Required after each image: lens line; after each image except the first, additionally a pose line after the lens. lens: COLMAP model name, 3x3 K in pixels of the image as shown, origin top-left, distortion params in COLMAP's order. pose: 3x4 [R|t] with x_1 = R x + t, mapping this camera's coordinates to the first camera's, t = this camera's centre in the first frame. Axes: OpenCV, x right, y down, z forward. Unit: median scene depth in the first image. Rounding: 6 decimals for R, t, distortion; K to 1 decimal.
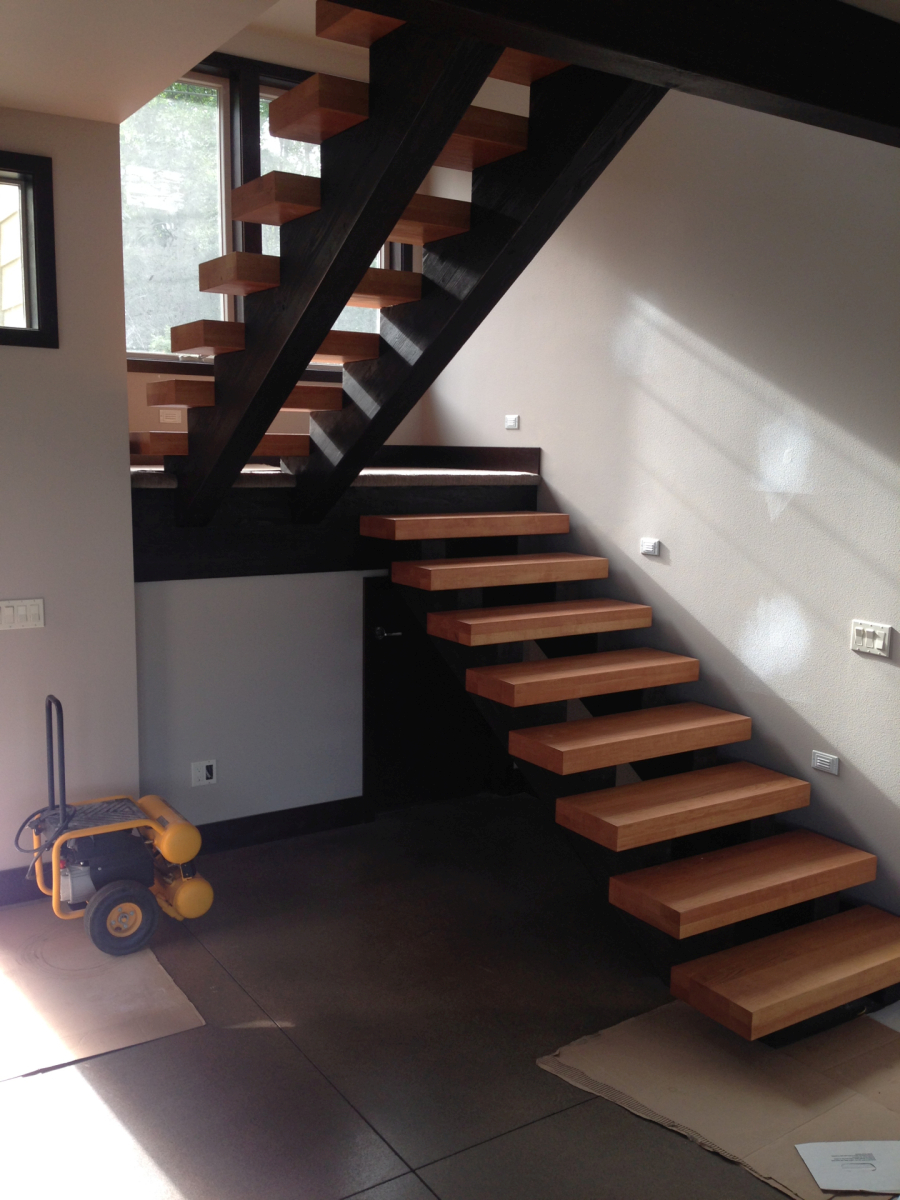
lens RADIAL K [[1110.0, 0, 452.6], [0, 1110.0, 621.8], [0, 0, 1]] dist [-0.000943, 0.005070]
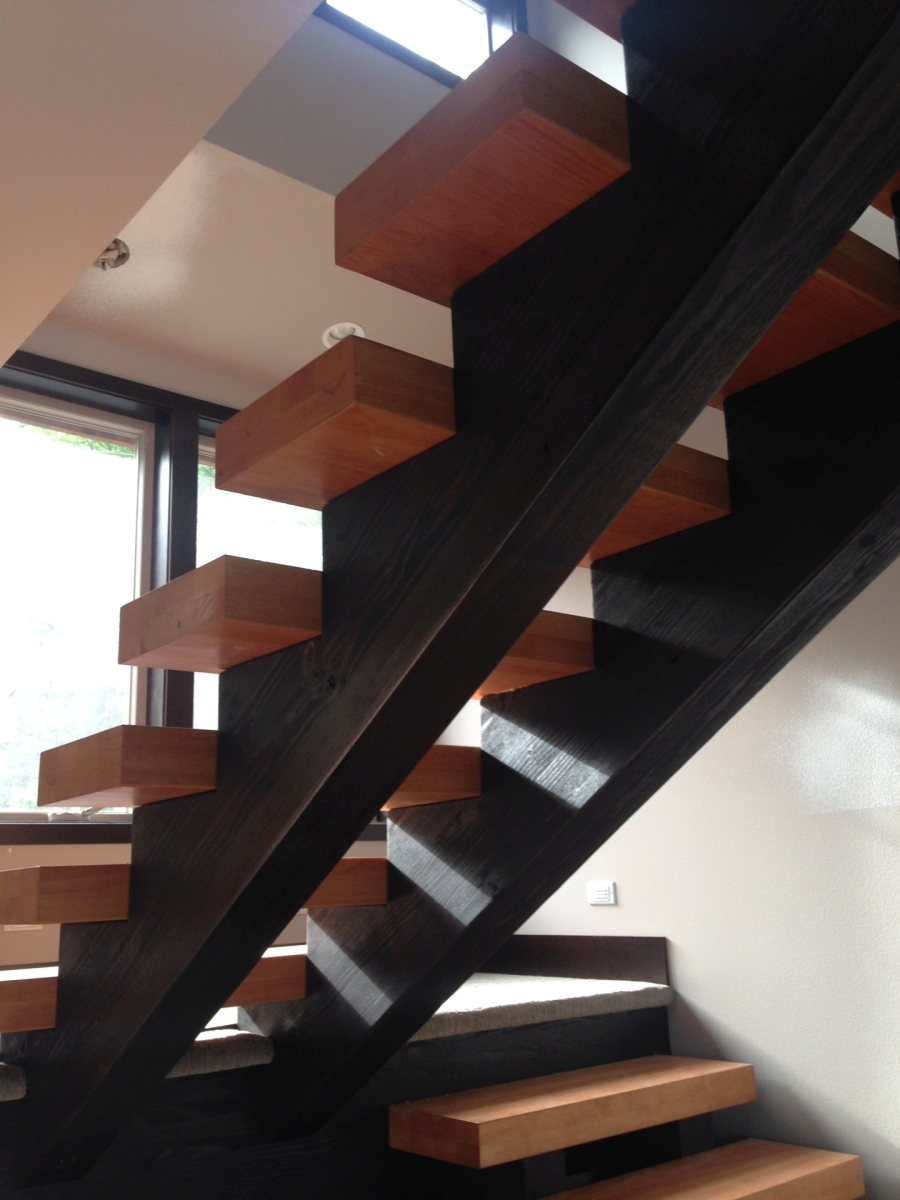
lens RADIAL K [[1102.8, 0, 458.6], [0, 1102.8, 596.6], [0, 0, 1]] dist [0.140220, -0.159536]
pose [[0.992755, -0.021942, 0.118136, -0.117101], [0.067449, 0.915434, -0.396776, -0.110473], [-0.099440, 0.401870, 0.910281, 0.461081]]
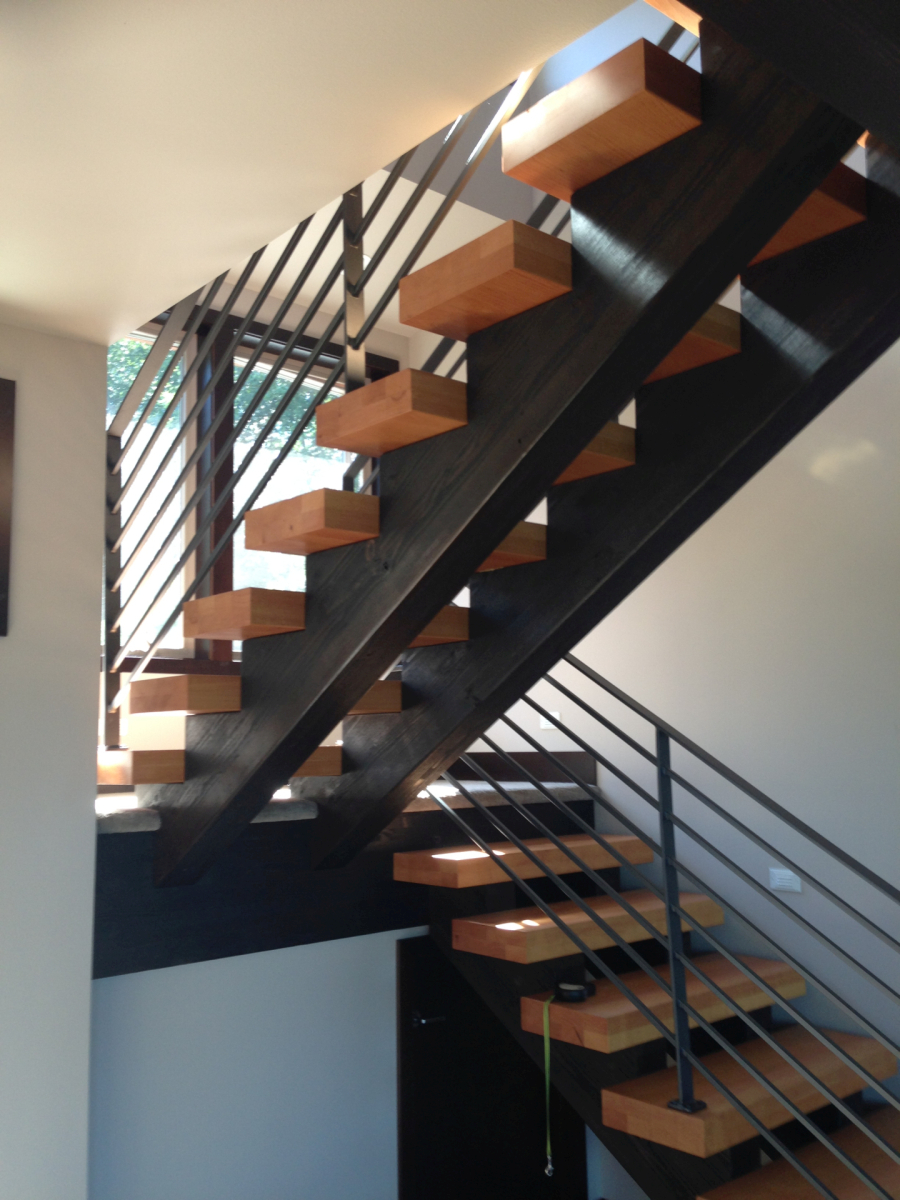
lens RADIAL K [[1102.8, 0, 458.6], [0, 1102.8, 596.6], [0, 0, 1]] dist [0.140220, -0.159536]
pose [[0.989143, -0.013386, 0.146343, -0.159221], [0.054531, 0.958175, -0.280938, -0.052915], [-0.136462, 0.285868, 0.948503, 0.264874]]
